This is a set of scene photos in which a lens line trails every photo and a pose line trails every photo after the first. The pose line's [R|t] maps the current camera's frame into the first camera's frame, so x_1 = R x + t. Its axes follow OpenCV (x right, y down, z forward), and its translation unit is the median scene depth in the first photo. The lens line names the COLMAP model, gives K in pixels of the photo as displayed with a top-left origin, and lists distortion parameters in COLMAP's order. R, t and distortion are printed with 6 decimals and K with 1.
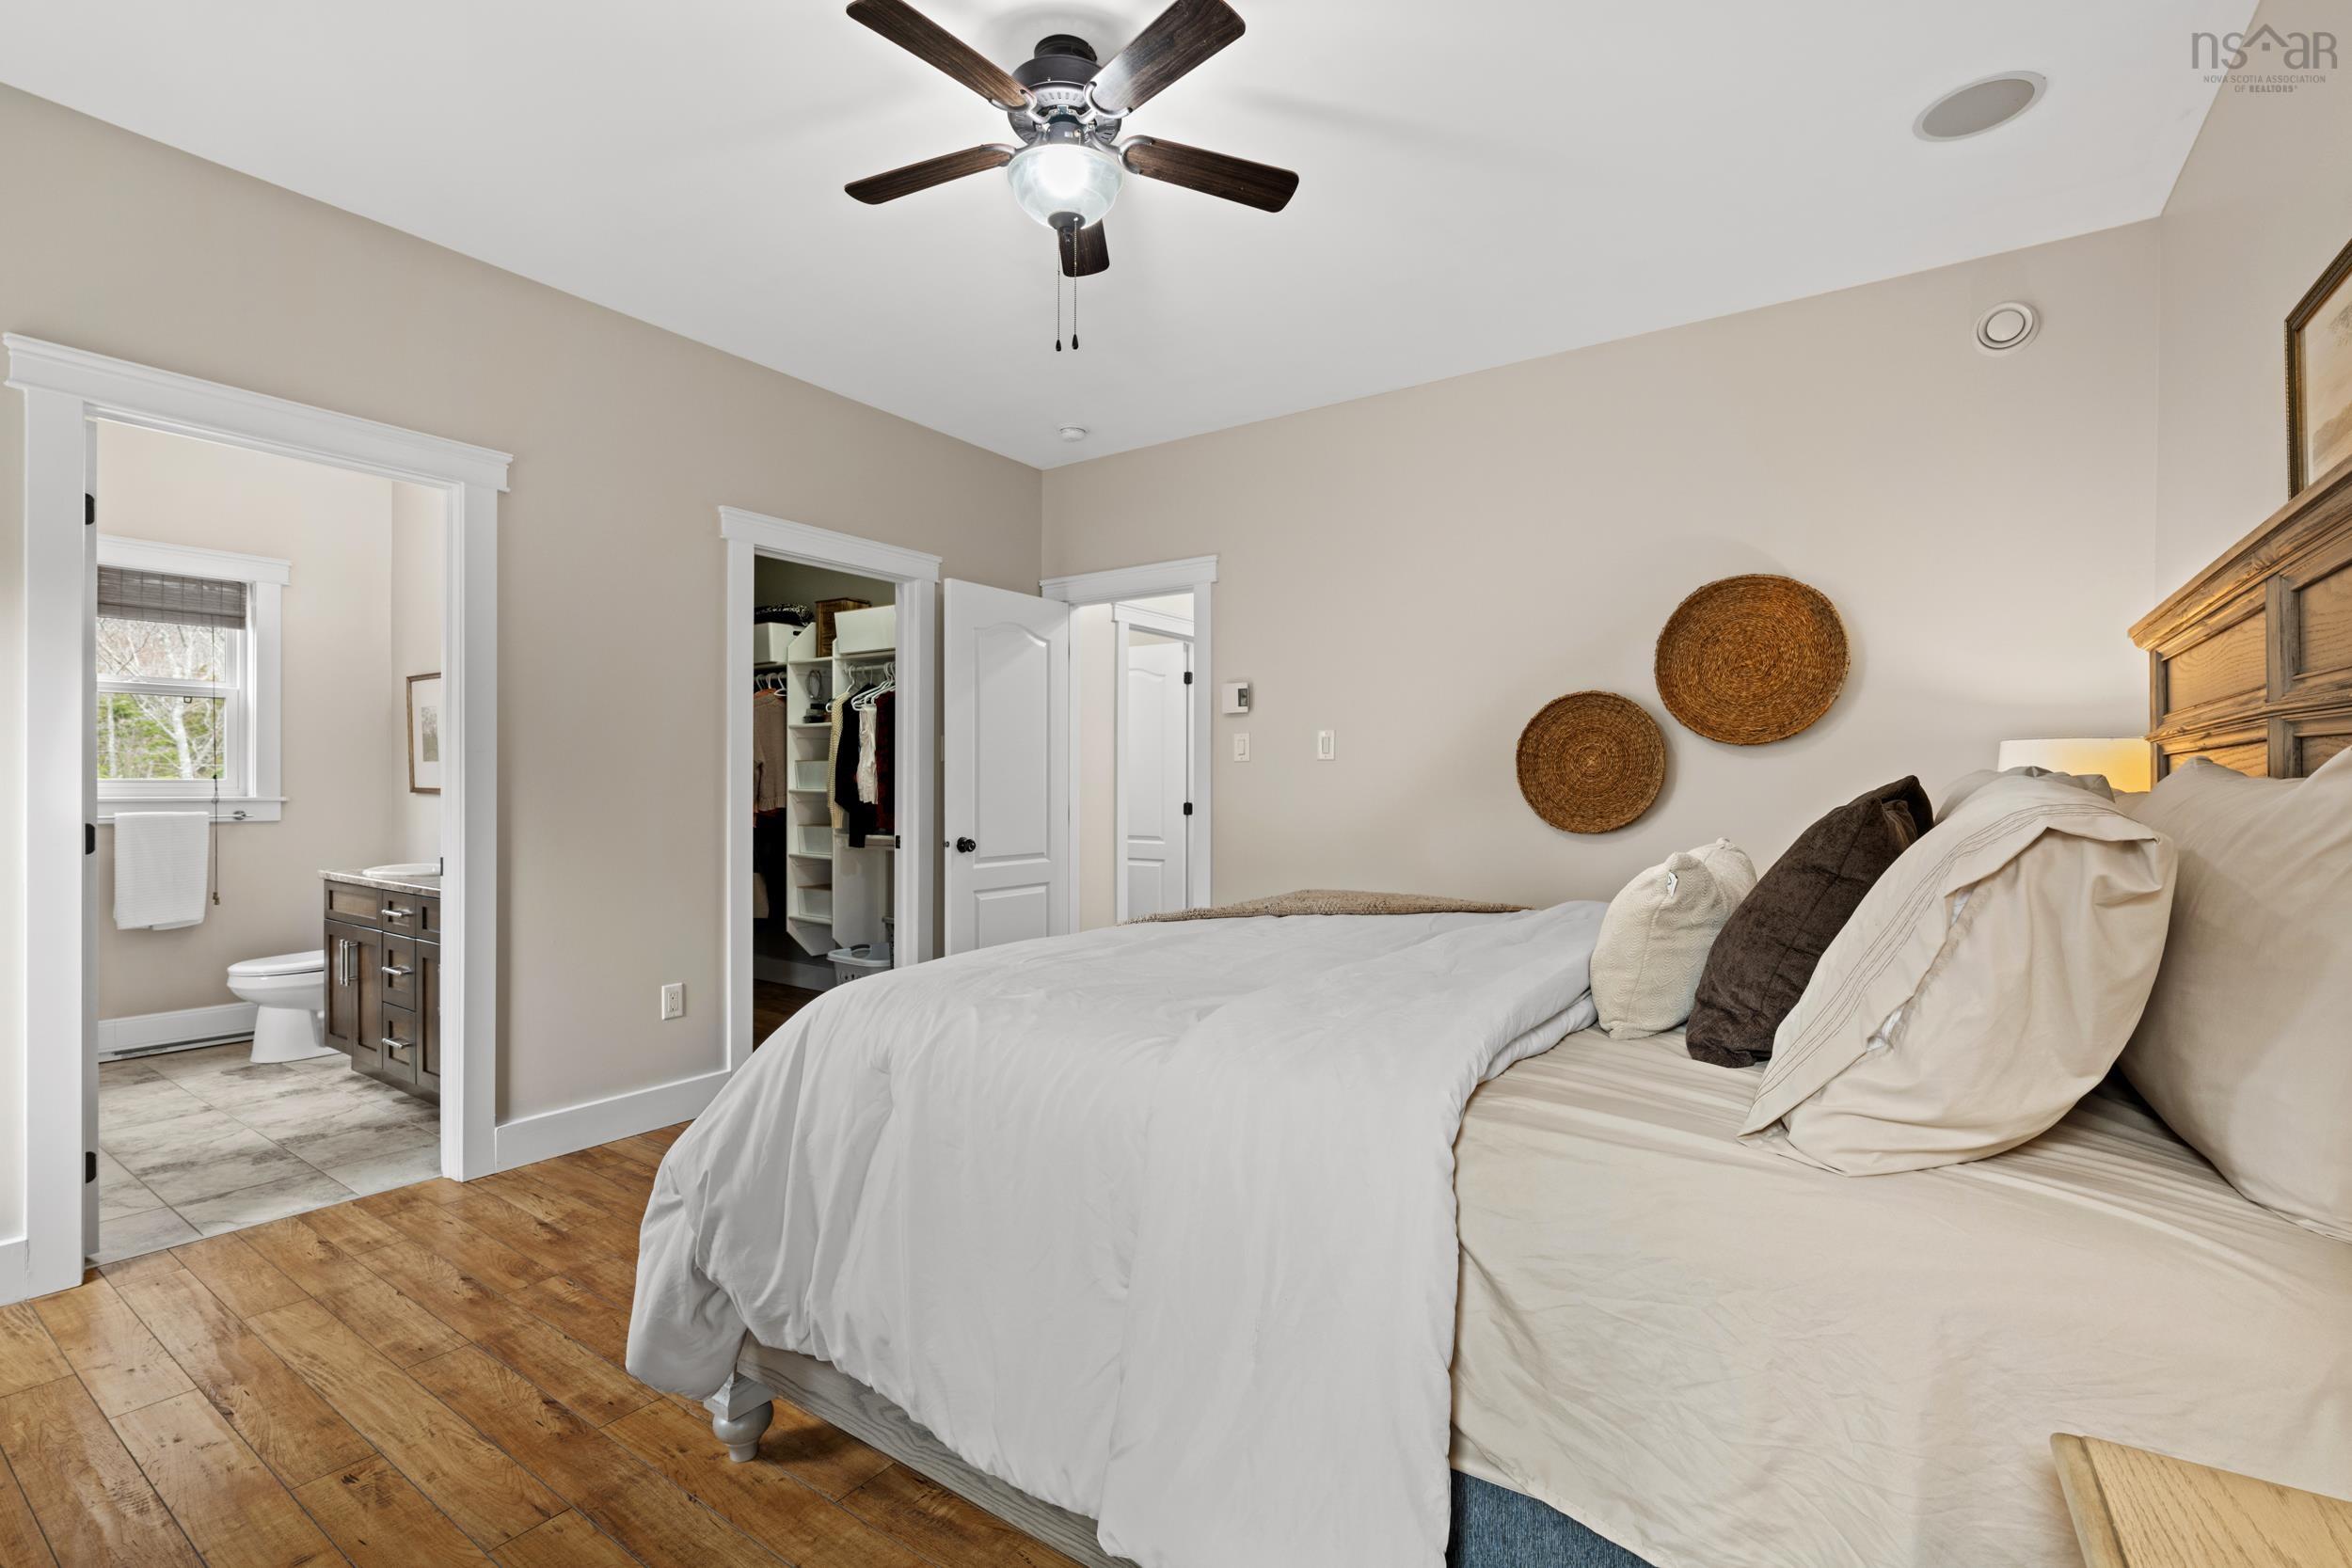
lens RADIAL K [[1040.7, 0, 1176.0], [0, 1040.7, 784.0], [0, 0, 1]] dist [-0.000049, 0.000475]
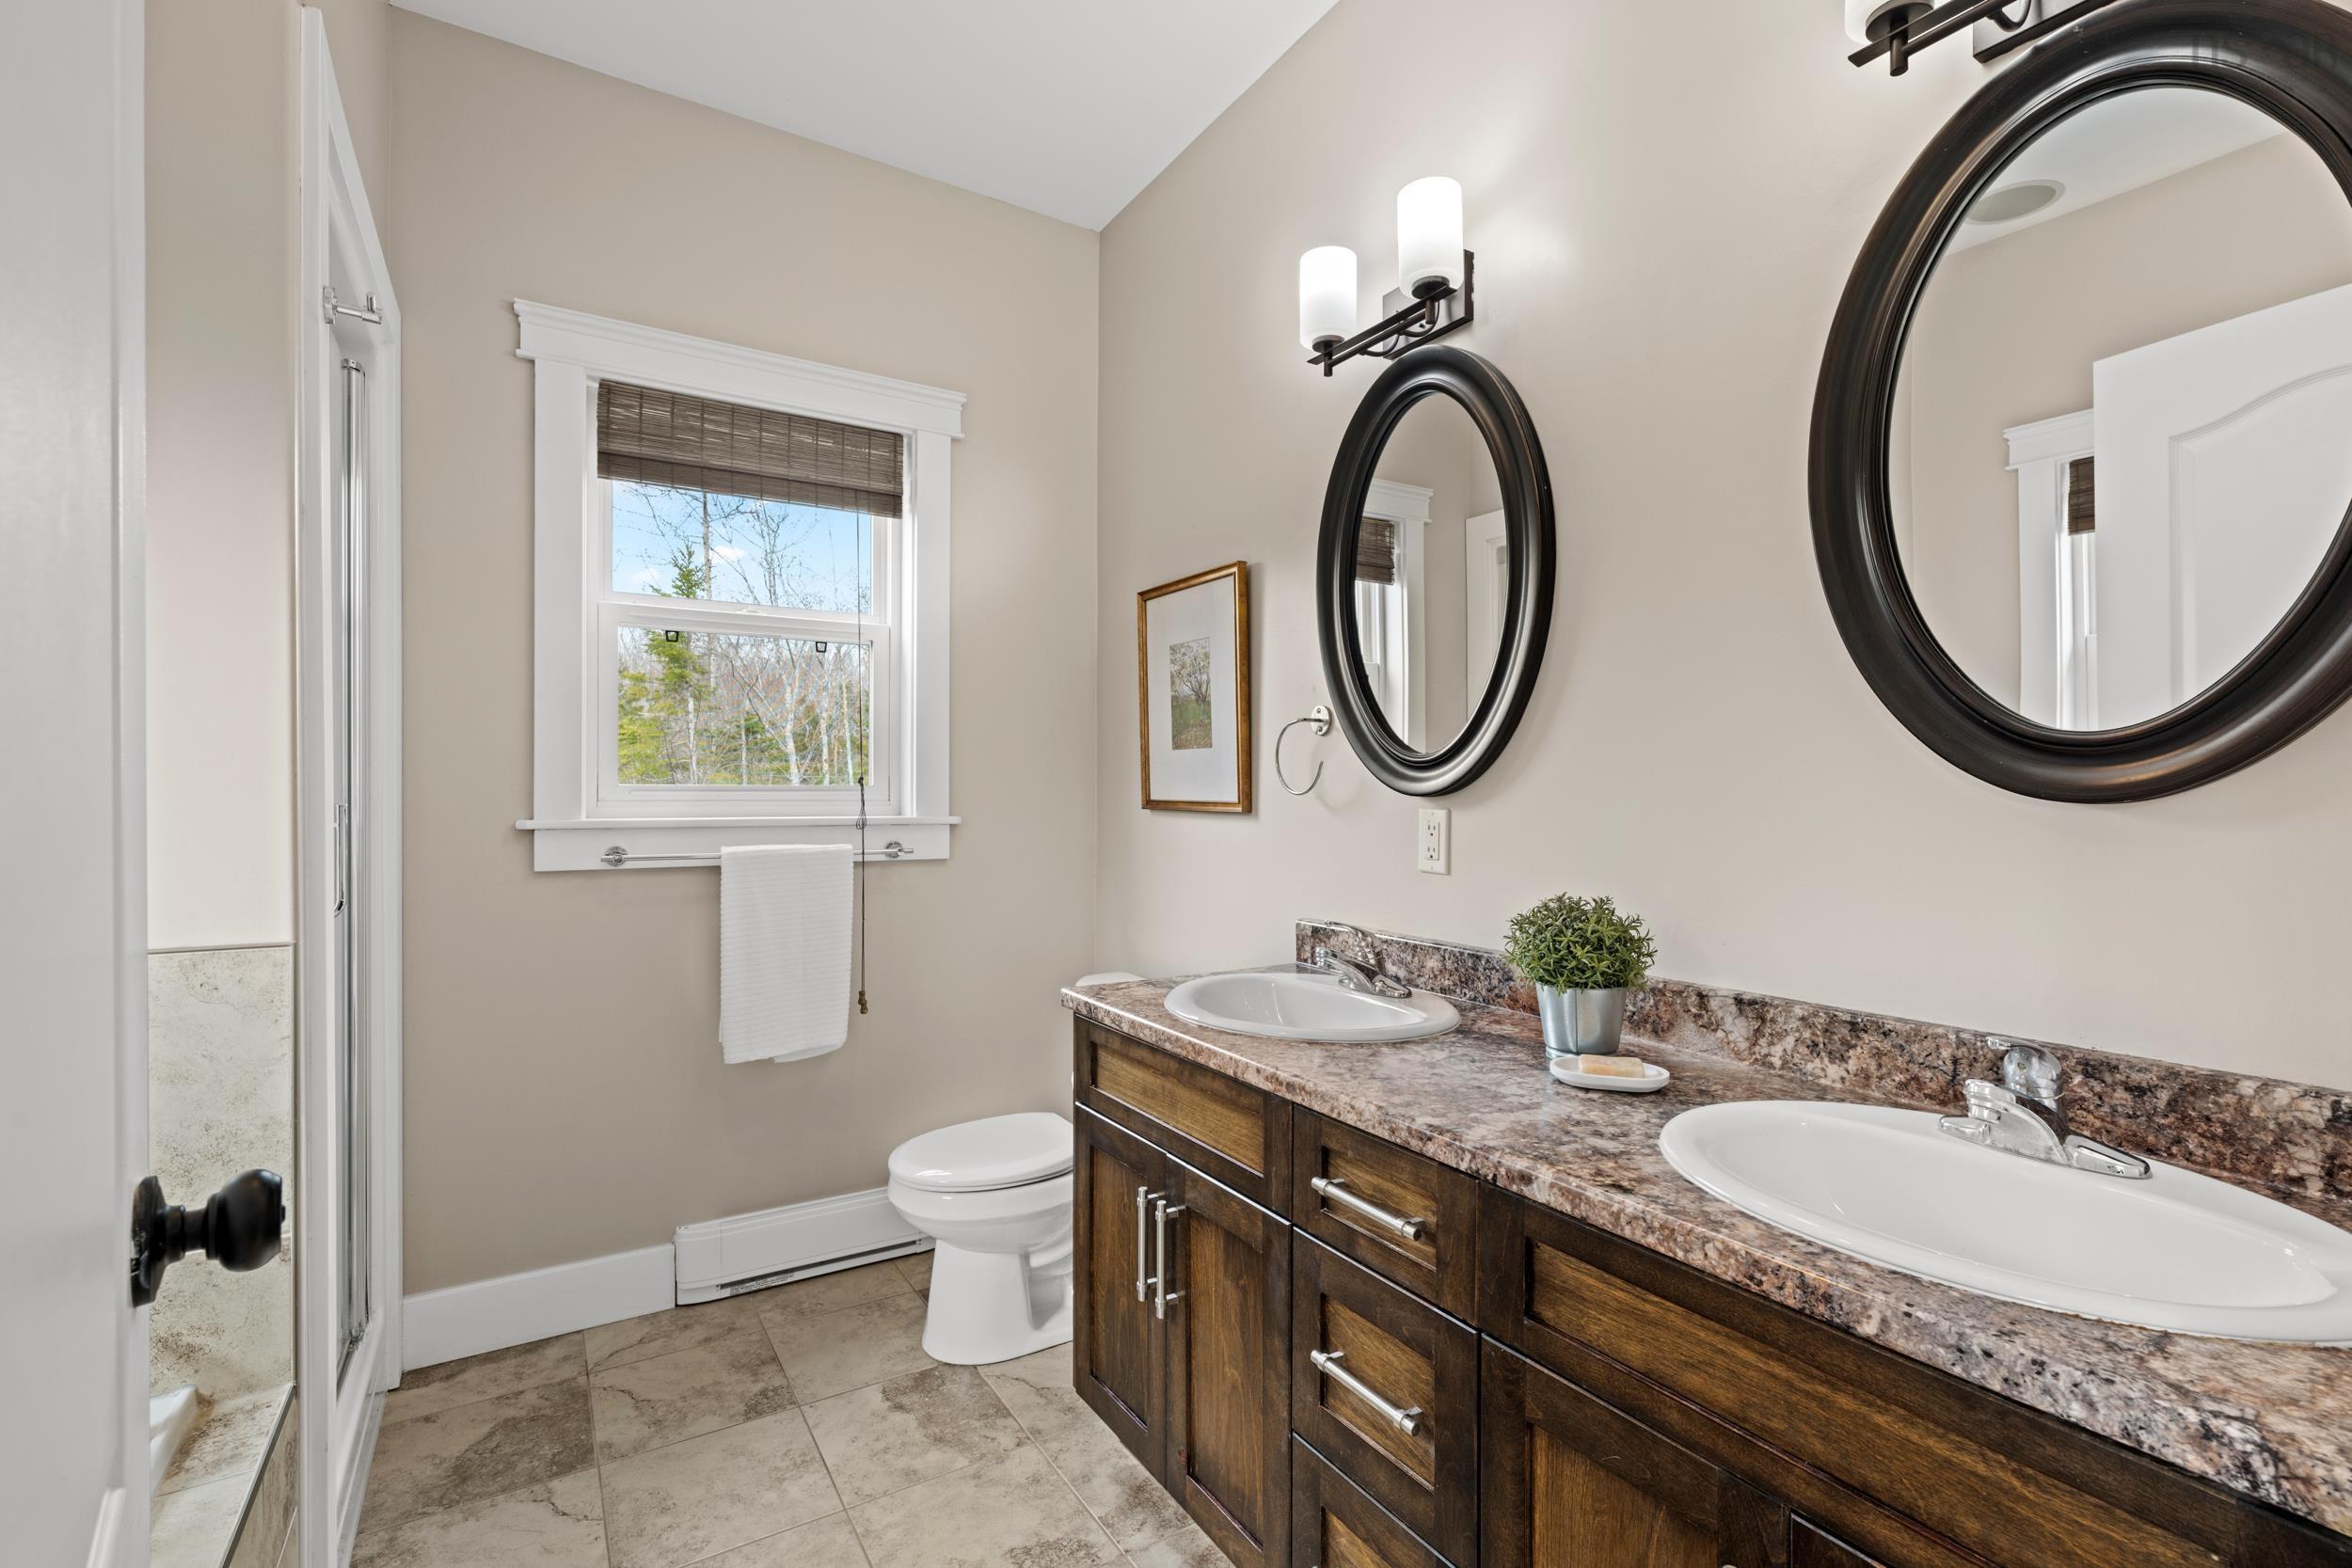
lens RADIAL K [[1040.7, 0, 1176.0], [0, 1040.7, 784.0], [0, 0, 1]] dist [-0.000049, 0.000475]
pose [[0.918635, -0.003369, -0.395092, -0.538104], [-0.000145, 0.999961, -0.008863, 0.000154], [0.395106, 0.008199, 0.918599, 0.545987]]
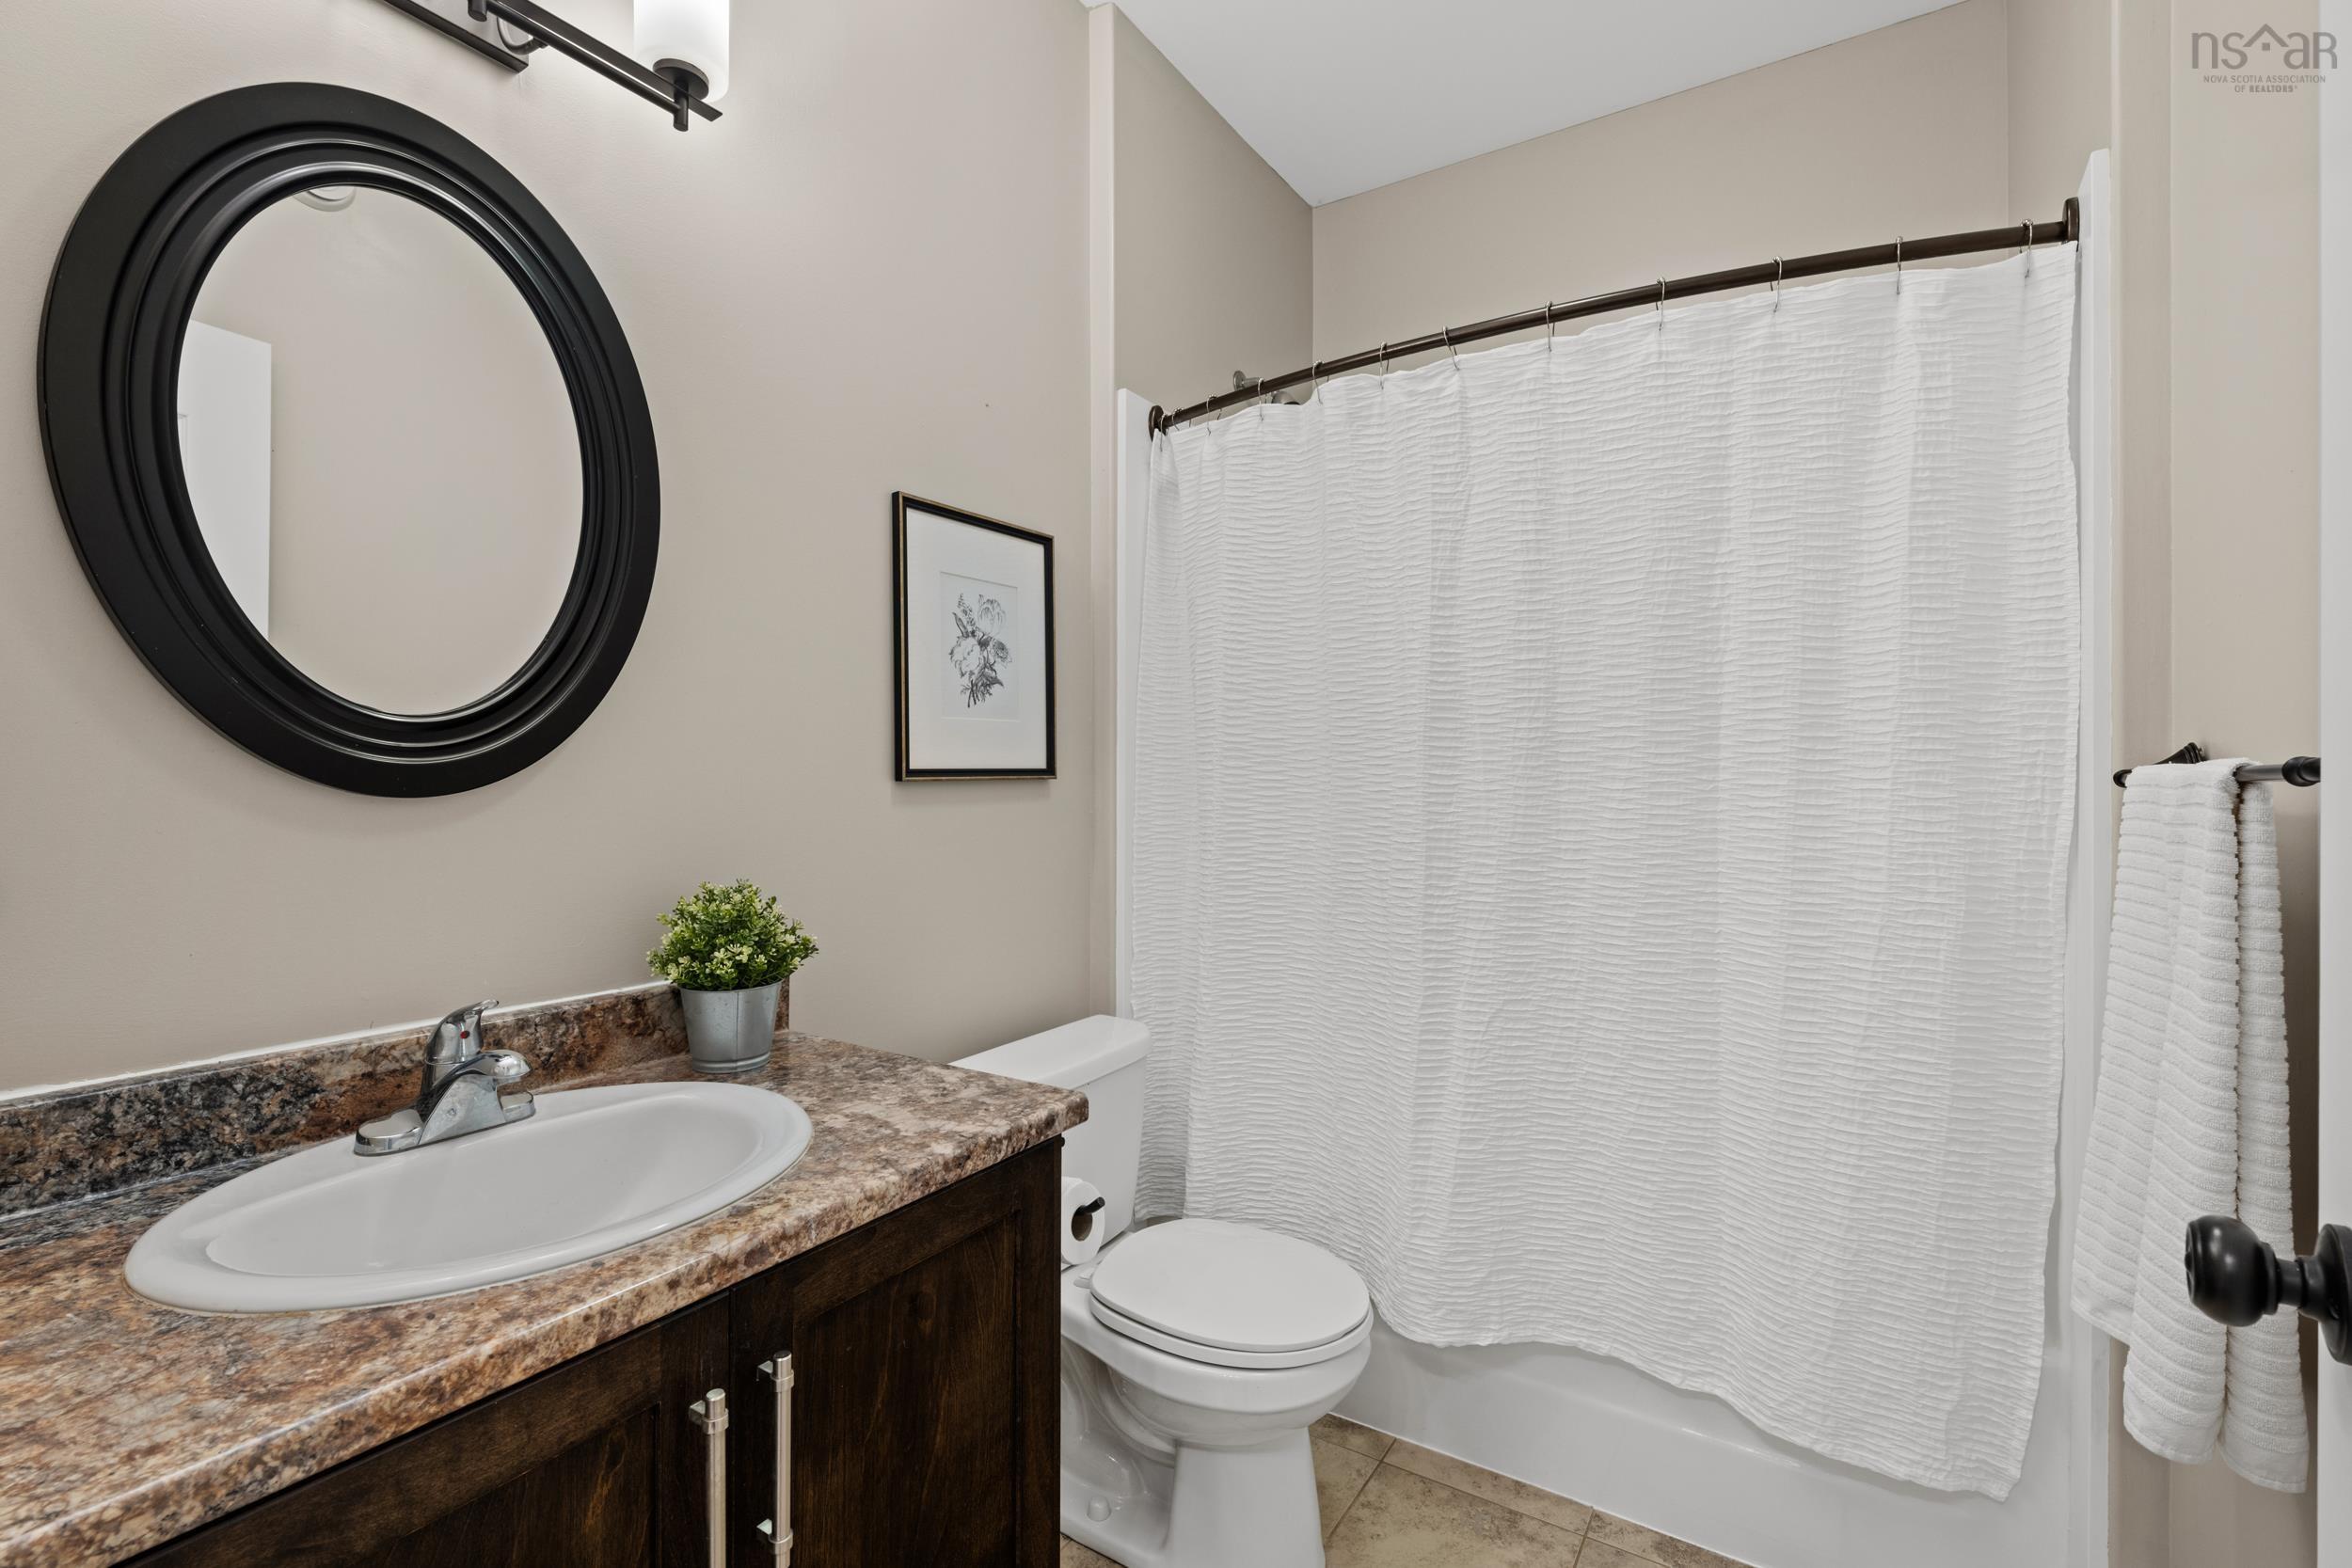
lens RADIAL K [[1040.7, 0, 1176.0], [0, 1040.7, 784.0], [0, 0, 1]] dist [-0.000049, 0.000475]
pose [[-0.038145, -0.001312, 0.999271, -1.089417], [0.014909, 0.999887, 0.001882, 0.009021], [-0.999161, 0.014970, -0.038121, 0.998871]]
